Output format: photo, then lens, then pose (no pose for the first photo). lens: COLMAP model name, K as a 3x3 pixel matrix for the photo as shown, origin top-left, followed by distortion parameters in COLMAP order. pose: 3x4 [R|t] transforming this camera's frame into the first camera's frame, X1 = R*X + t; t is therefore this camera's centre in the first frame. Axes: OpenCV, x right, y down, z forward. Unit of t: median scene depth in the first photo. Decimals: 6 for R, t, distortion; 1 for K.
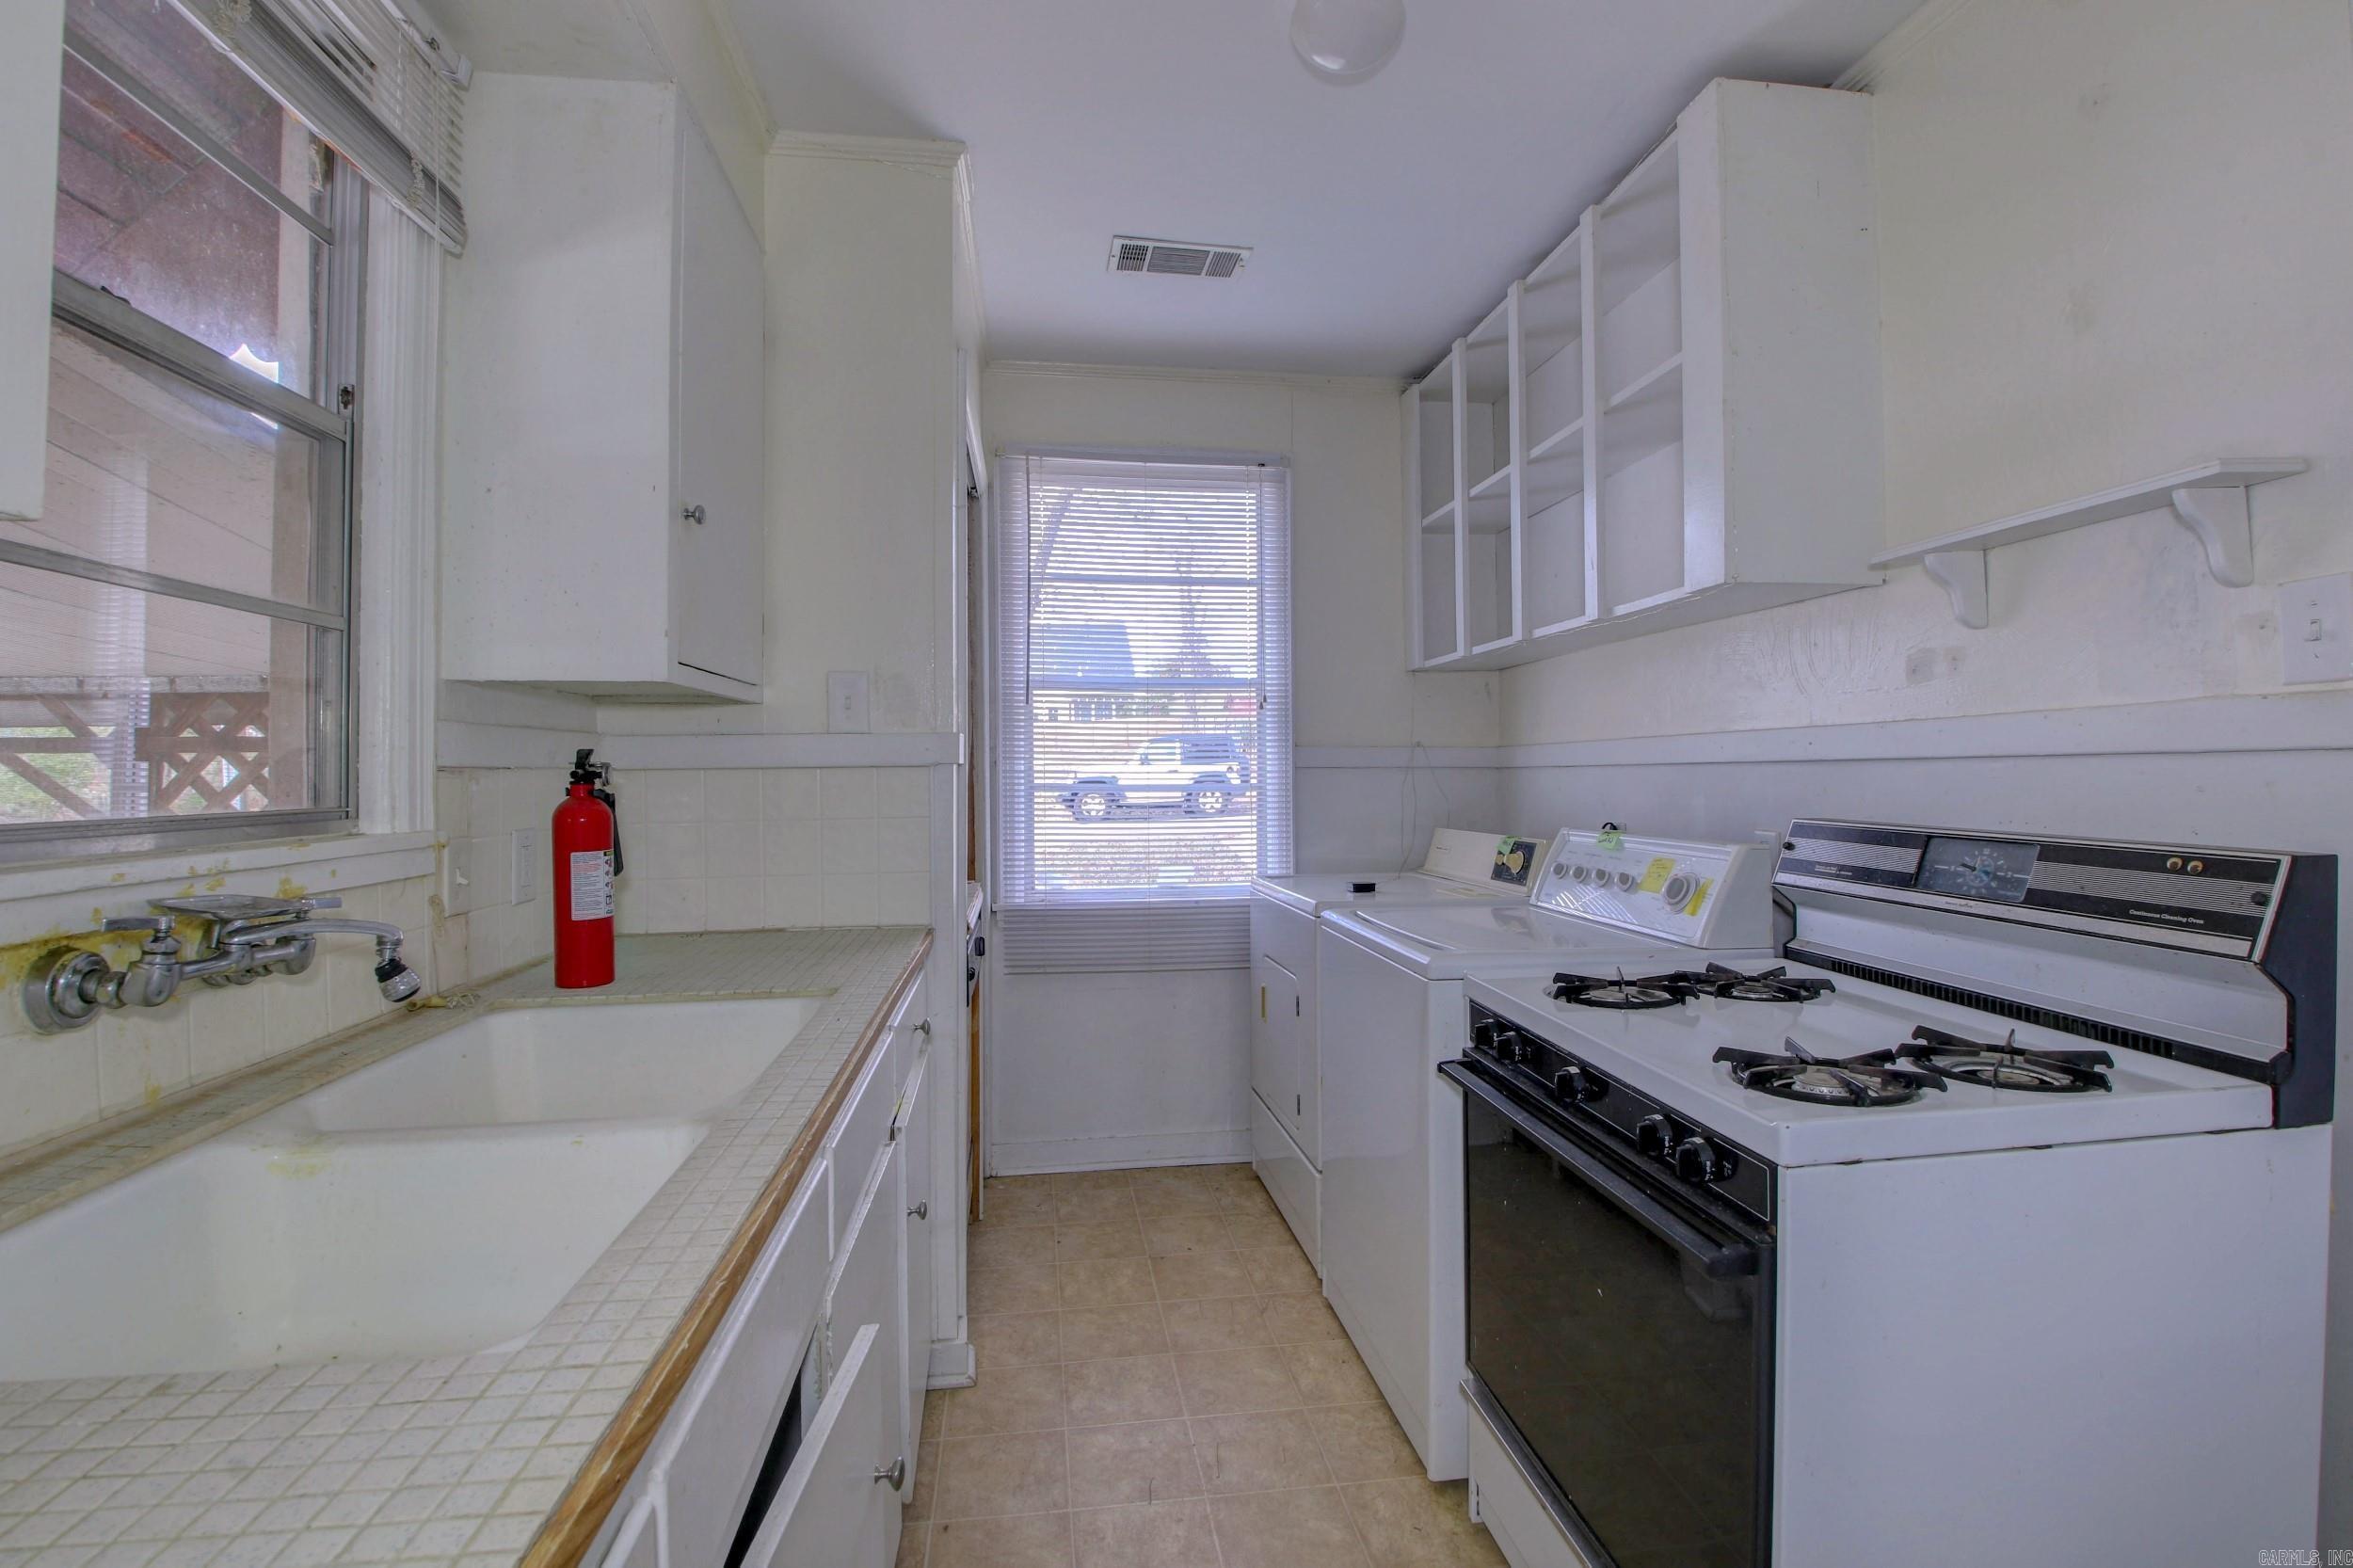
lens RADIAL K [[1072.0, 0, 1176.5], [0, 1072.0, 784.0], [0, 0, 1]] dist [0.030514, 0.000159]
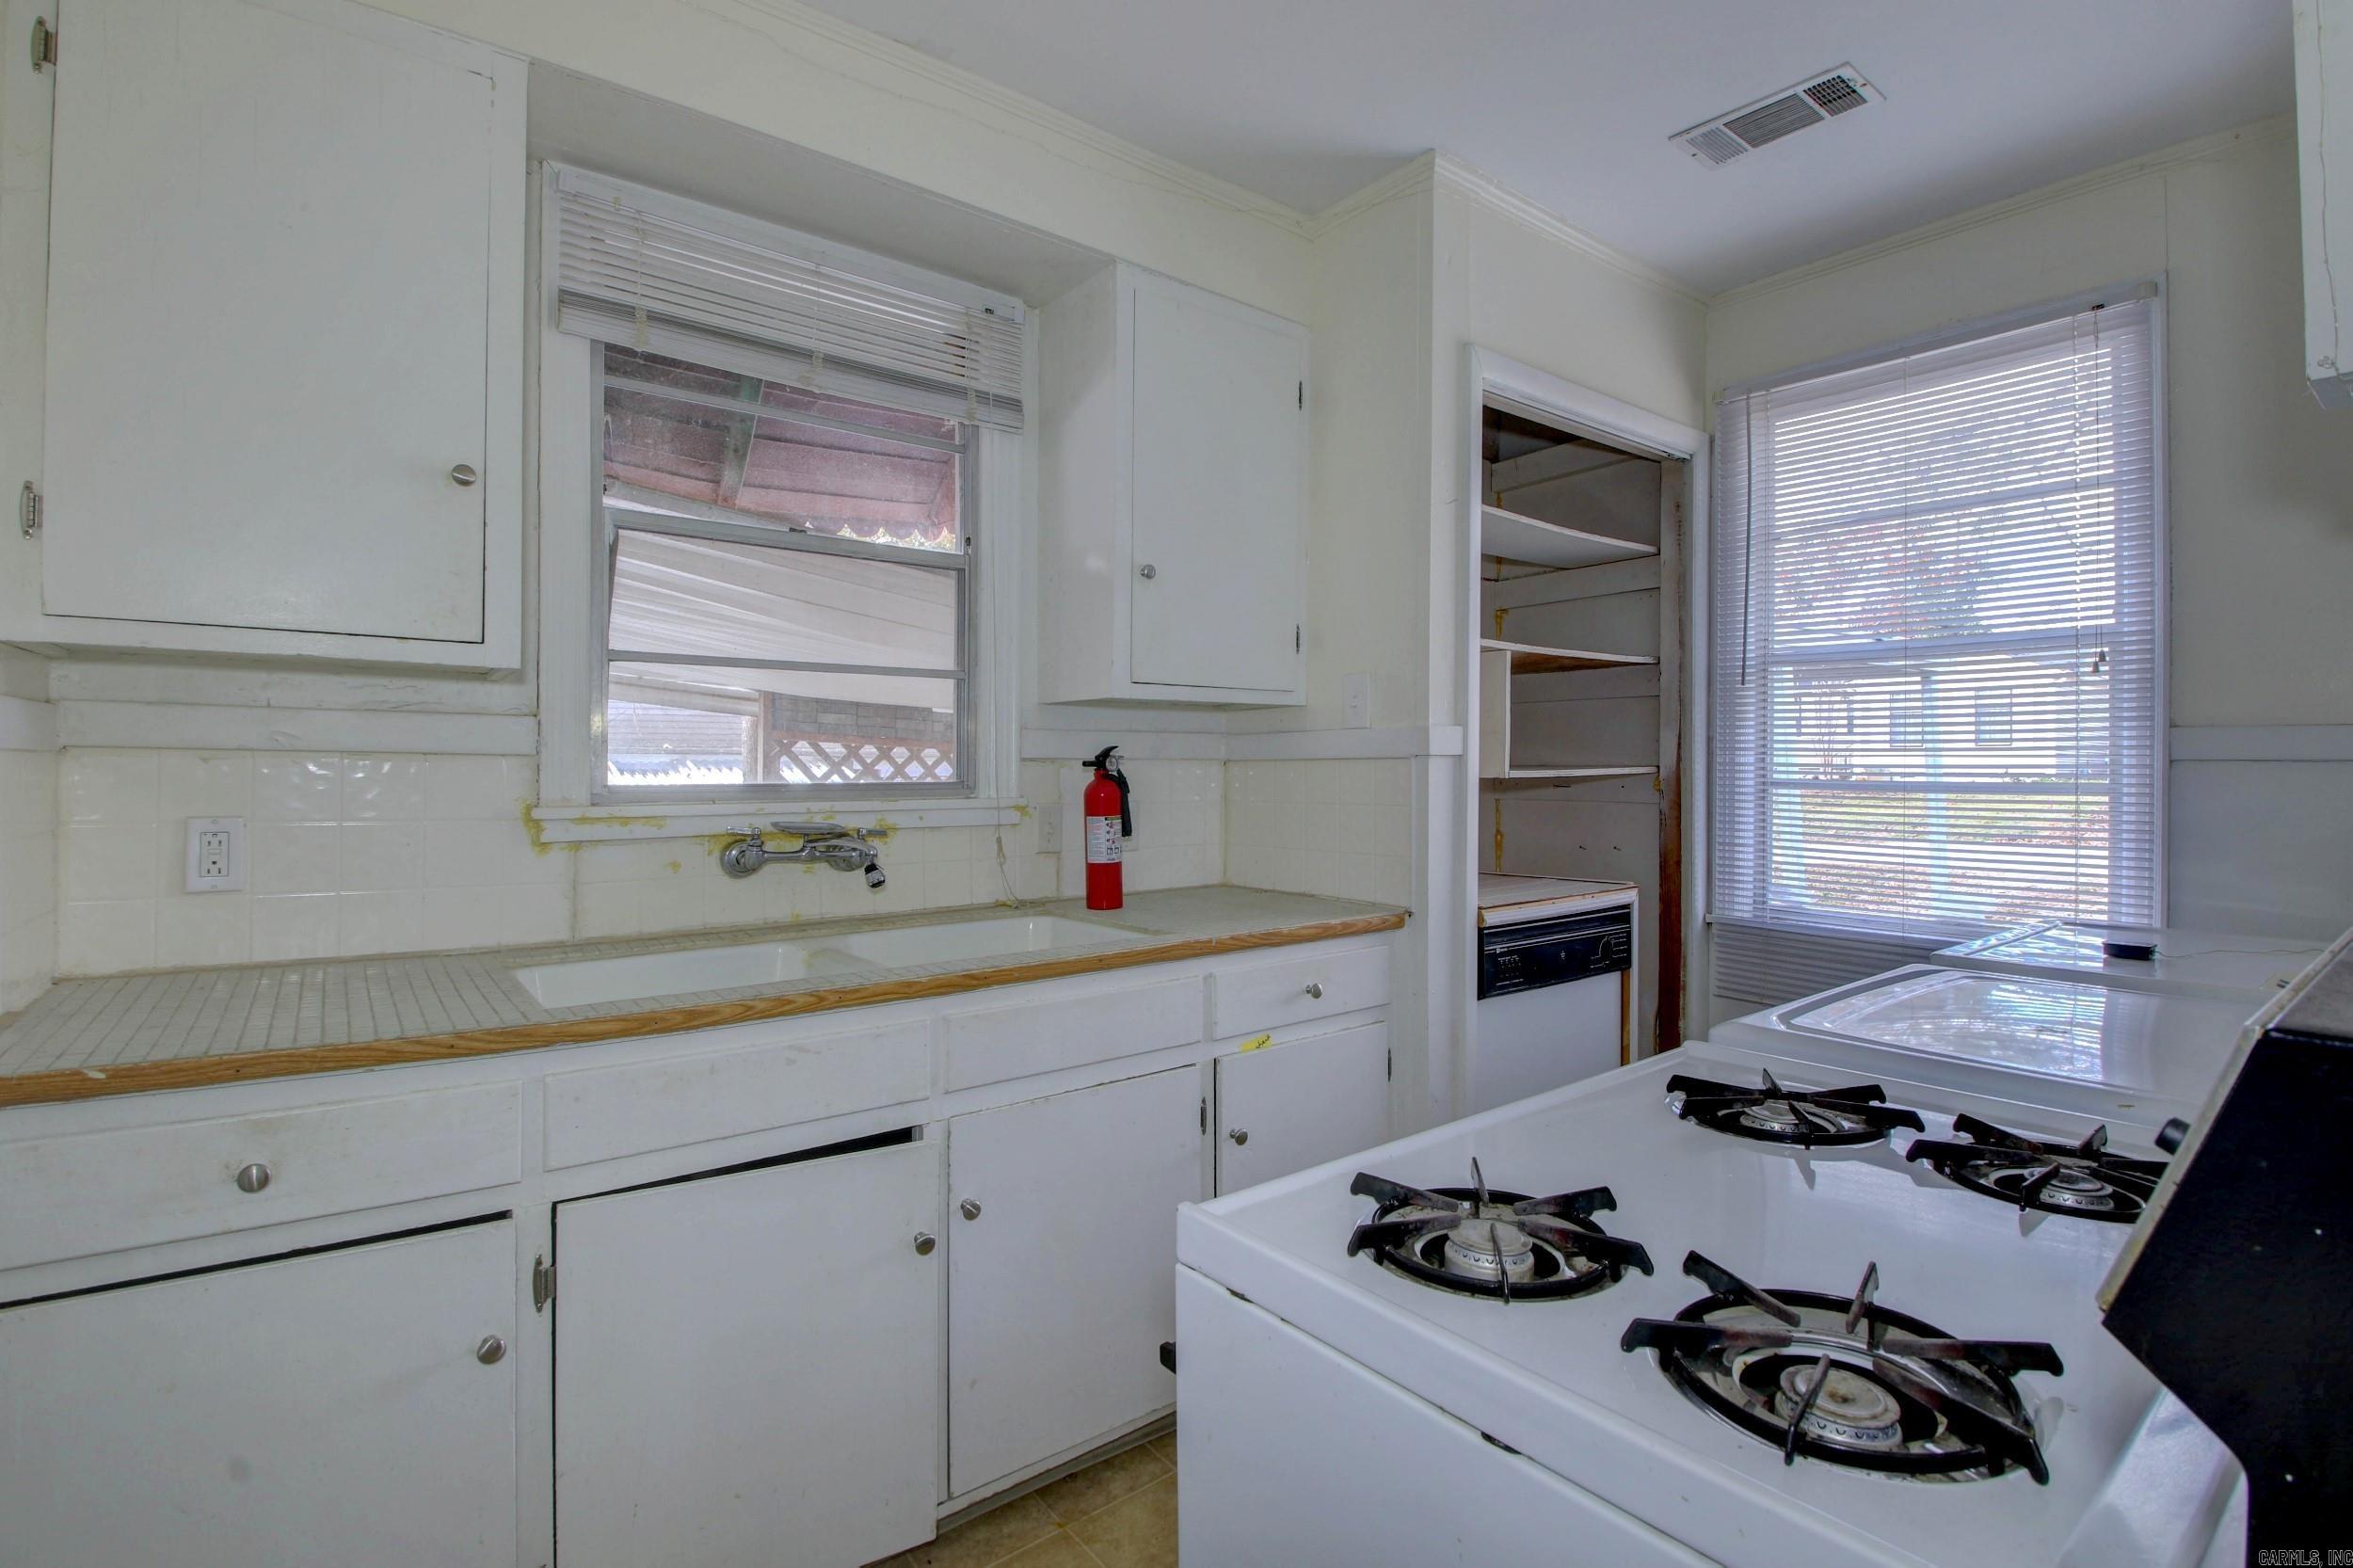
lens RADIAL K [[1085.4, 0, 1179.6], [0, 1085.4, 772.6], [0, 0, 1]] dist [0.025005, -0.037952]
pose [[0.501148, 0.014064, -0.865247, 0.671301], [-0.013727, 0.999871, 0.008301, -0.009534], [0.865253, 0.007717, 0.501276, 0.310487]]
